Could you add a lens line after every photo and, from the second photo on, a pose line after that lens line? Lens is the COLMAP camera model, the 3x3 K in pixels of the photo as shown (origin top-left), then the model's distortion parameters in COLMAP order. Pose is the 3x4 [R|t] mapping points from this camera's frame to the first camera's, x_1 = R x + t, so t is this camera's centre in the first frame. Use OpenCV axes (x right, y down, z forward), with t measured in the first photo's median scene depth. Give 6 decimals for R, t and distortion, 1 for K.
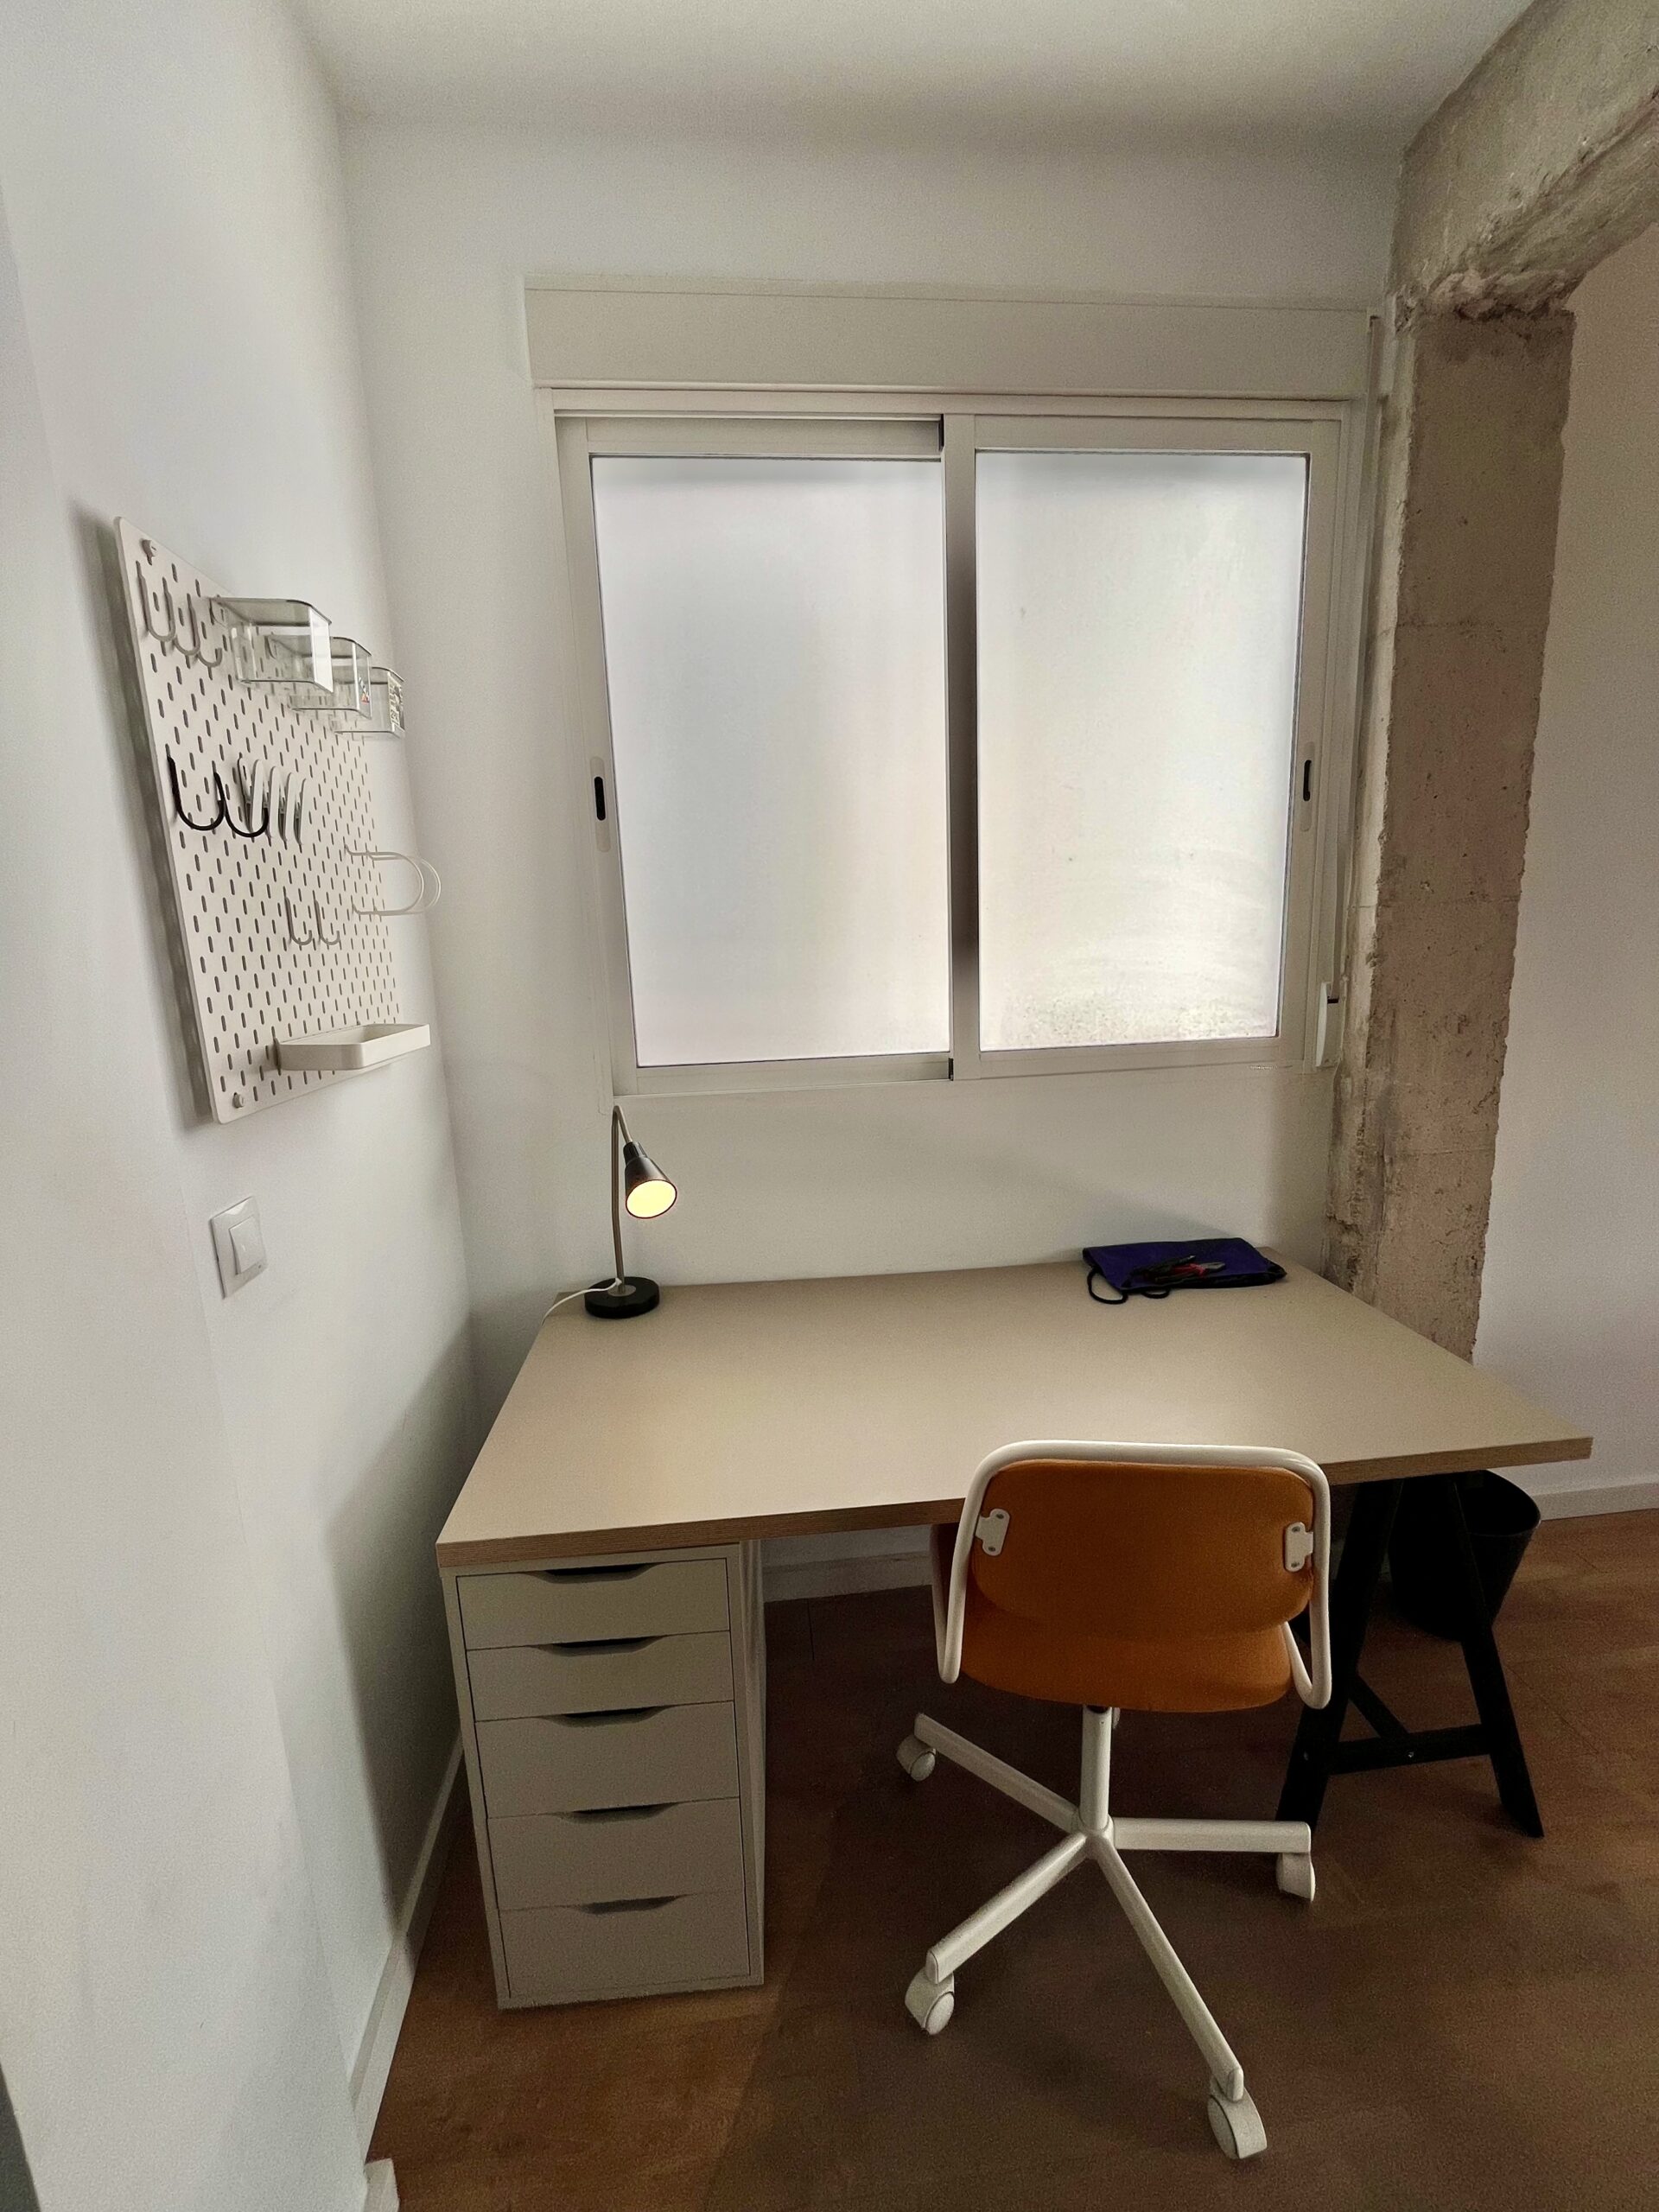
lens RADIAL K [[898.2, 0, 827.9], [0, 898.2, 1108.9], [0, 0, 1]] dist [-0.002982, -0.000450]
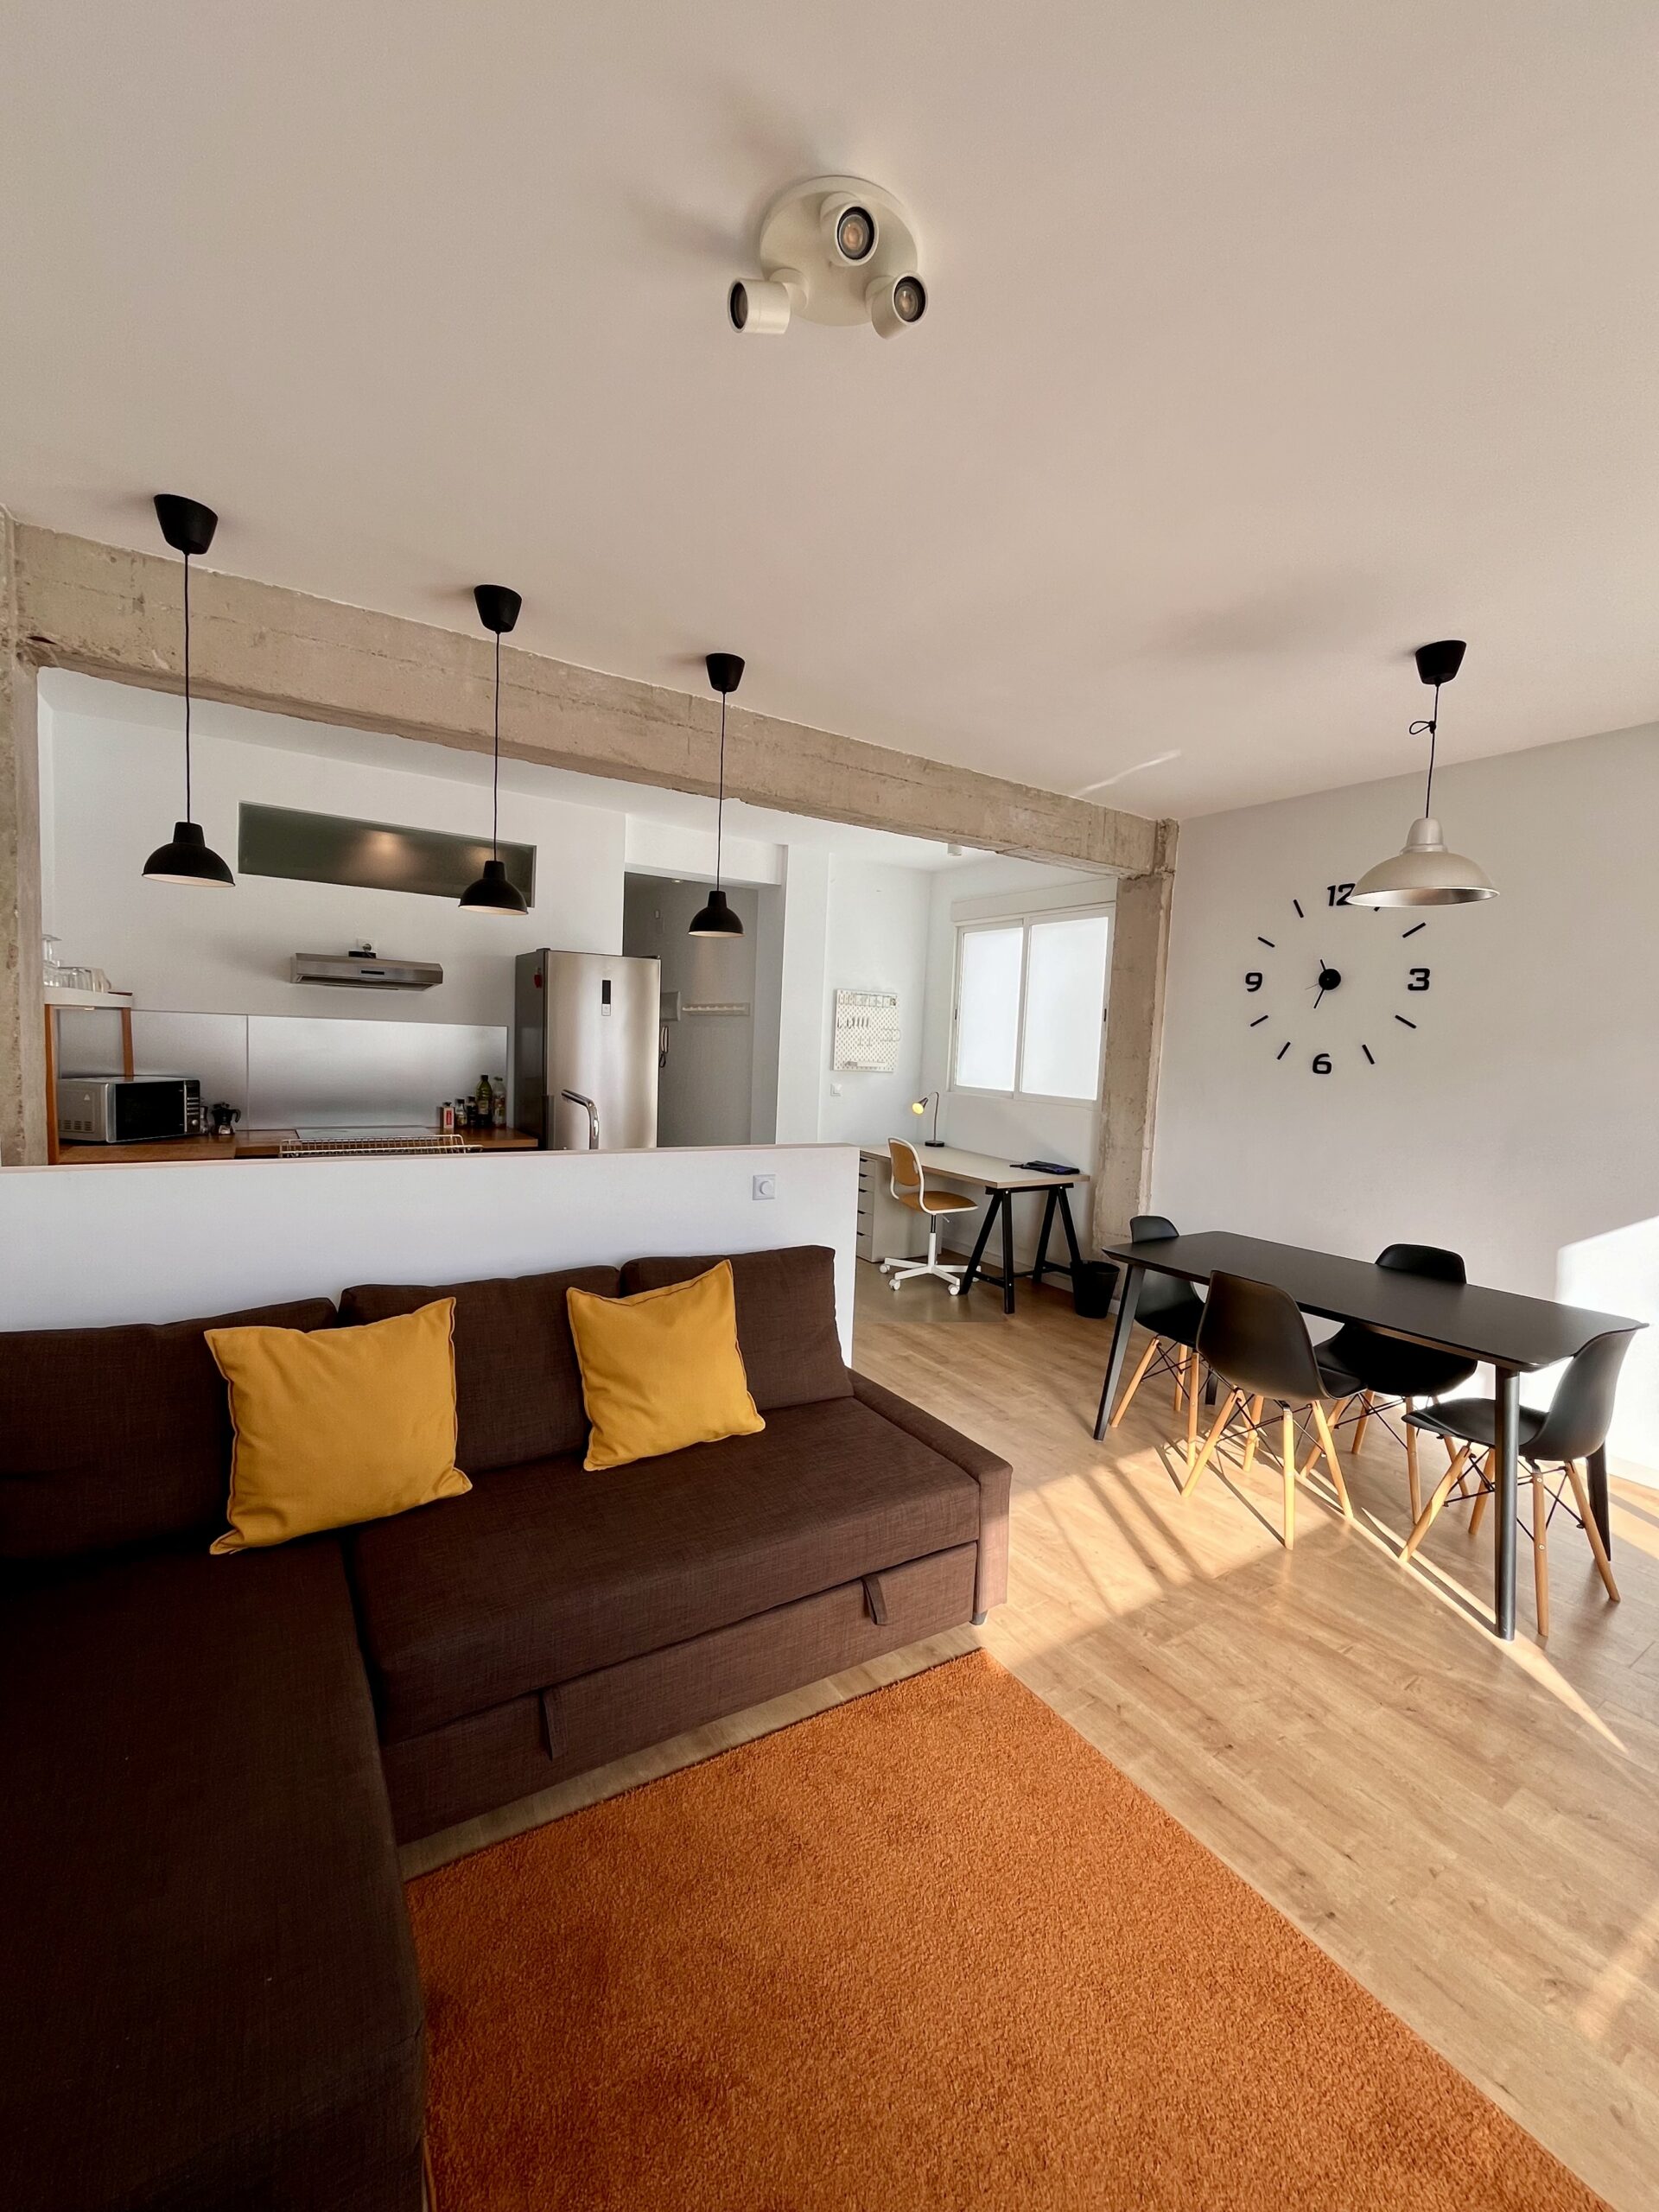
lens RADIAL K [[898.2, 0, 823.0], [0, 898.2, 1109.9], [0, 0, 1]] dist [-0.002982, -0.000450]
pose [[0.453488, 0.132155, -0.881410, 3.142701], [-0.228184, 0.973200, 0.028516, 0.081796], [0.861557, 0.188192, 0.471491, -1.309014]]
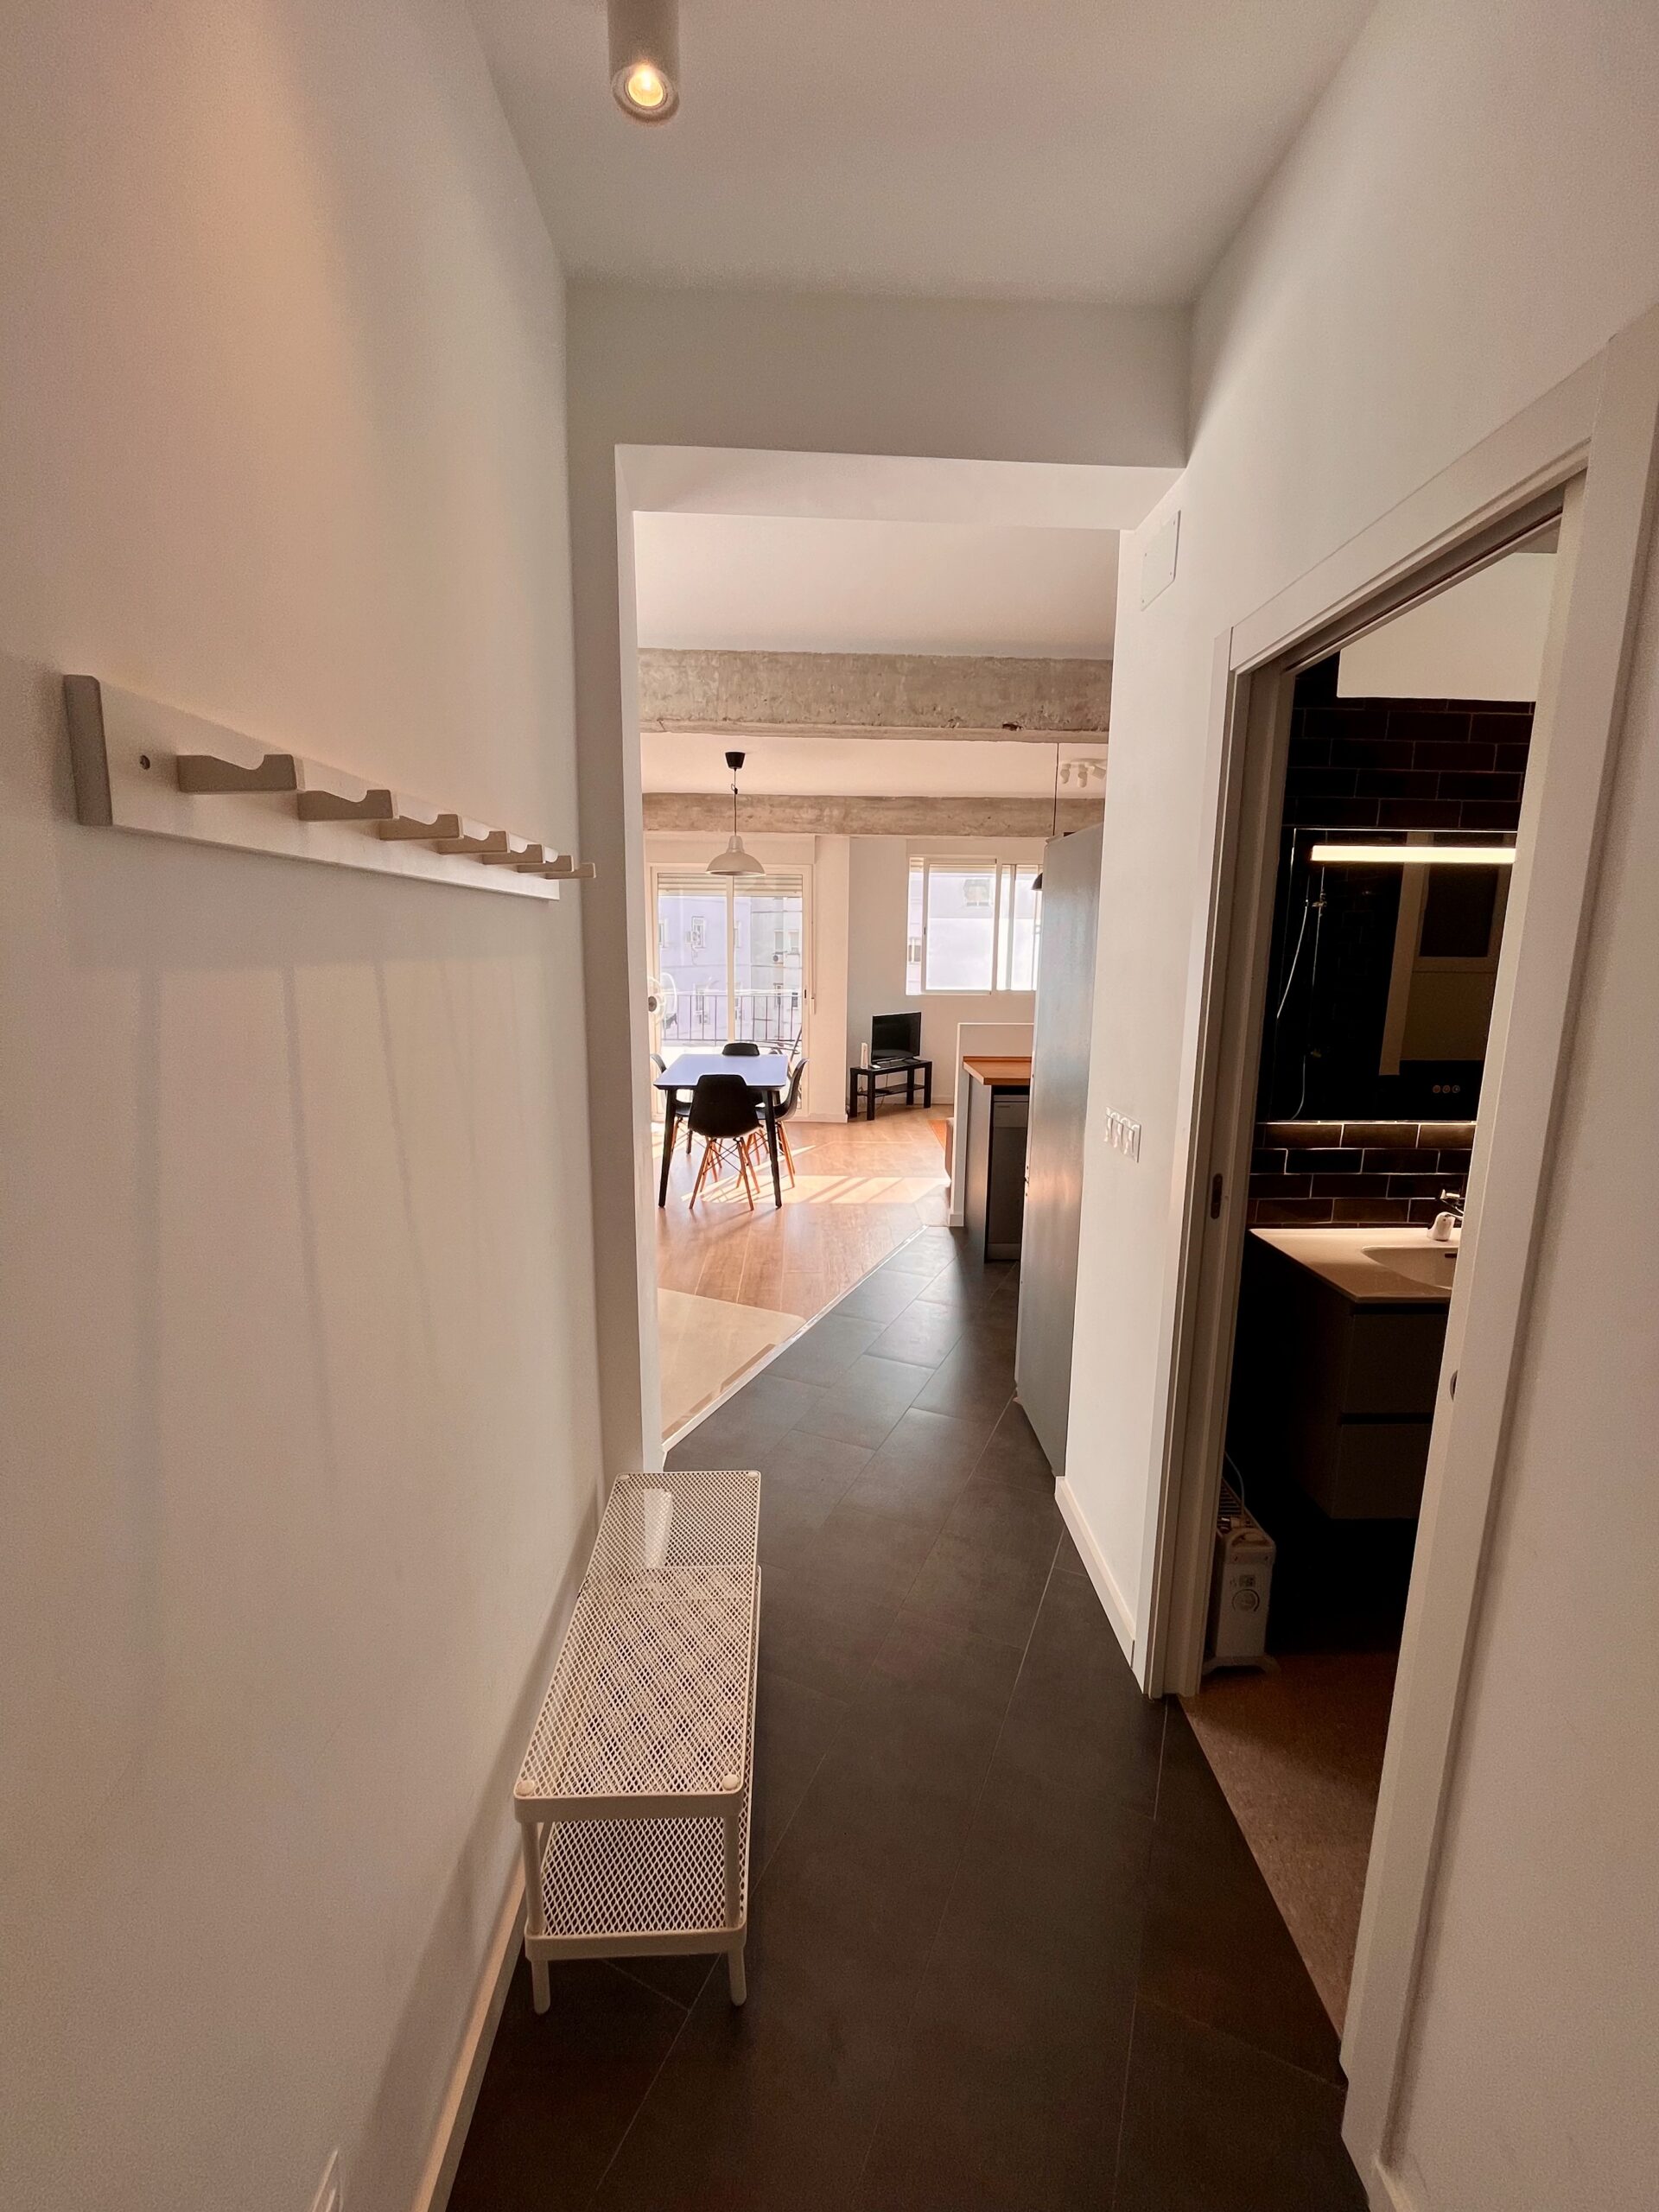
lens RADIAL K [[898.2, 0, 829.3], [0, 898.2, 1100.6], [0, 0, 1]] dist [-0.002982, -0.000450]
pose [[0.074058, -0.130953, 0.988619, -1.715616], [0.178862, 0.977010, 0.116016, 0.015849], [-0.981083, 0.168235, 0.095778, -0.115011]]
